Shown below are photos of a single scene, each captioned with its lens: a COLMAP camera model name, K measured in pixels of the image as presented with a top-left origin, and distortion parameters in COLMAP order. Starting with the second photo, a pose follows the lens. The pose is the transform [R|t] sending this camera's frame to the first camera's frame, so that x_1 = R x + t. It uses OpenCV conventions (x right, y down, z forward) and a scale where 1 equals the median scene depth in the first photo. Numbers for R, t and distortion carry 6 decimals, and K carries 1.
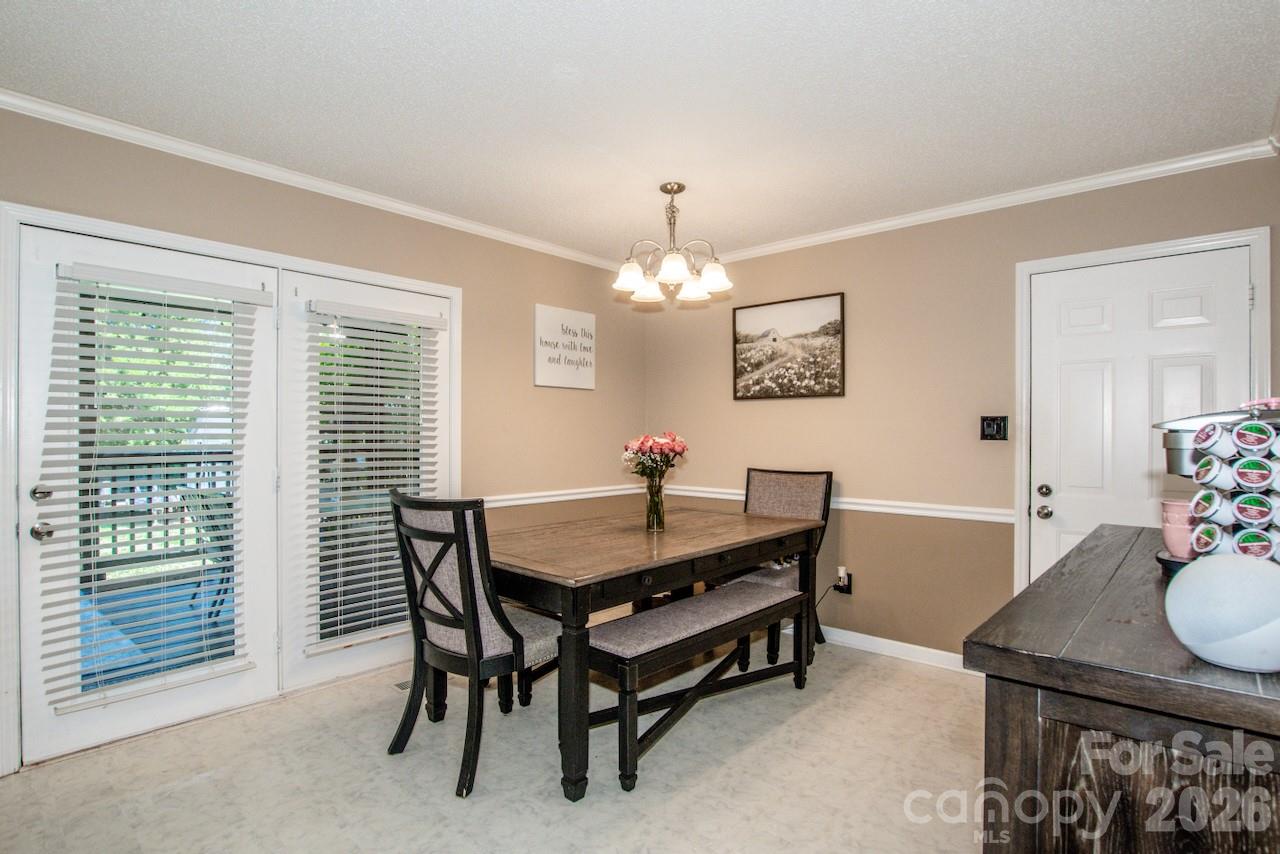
lens RADIAL K [[679.9, 0, 643.6], [0, 679.9, 423.7], [0, 0, 1]] dist [-0.005042, -0.000081]
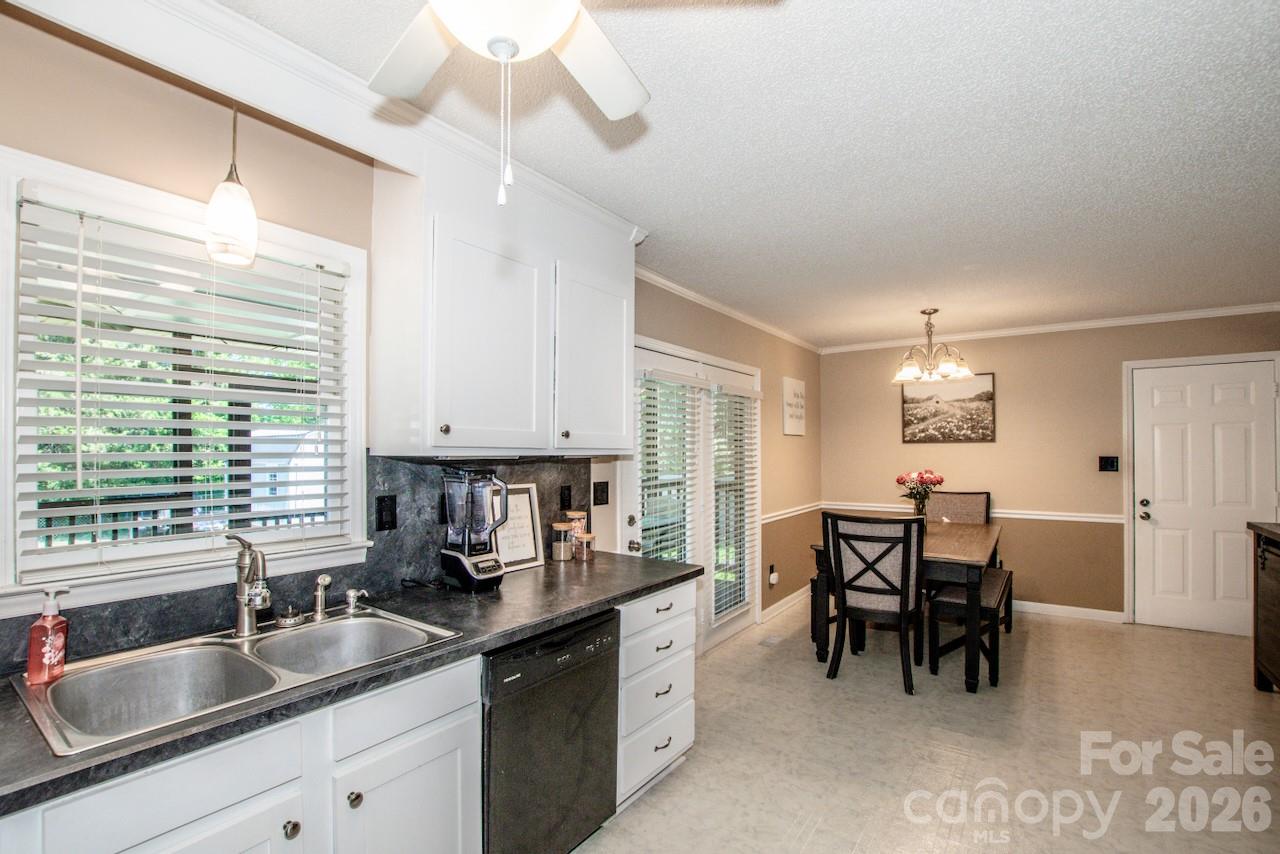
lens RADIAL K [[593.5, 0, 649.9], [0, 593.5, 438.9], [0, 0, 1]] dist [-0.035767, 0.006748]
pose [[0.994451, -0.004636, 0.105100, -0.585097], [0.005442, 0.999958, -0.007381, -0.040241], [-0.105062, 0.007912, 0.994434, -0.205137]]
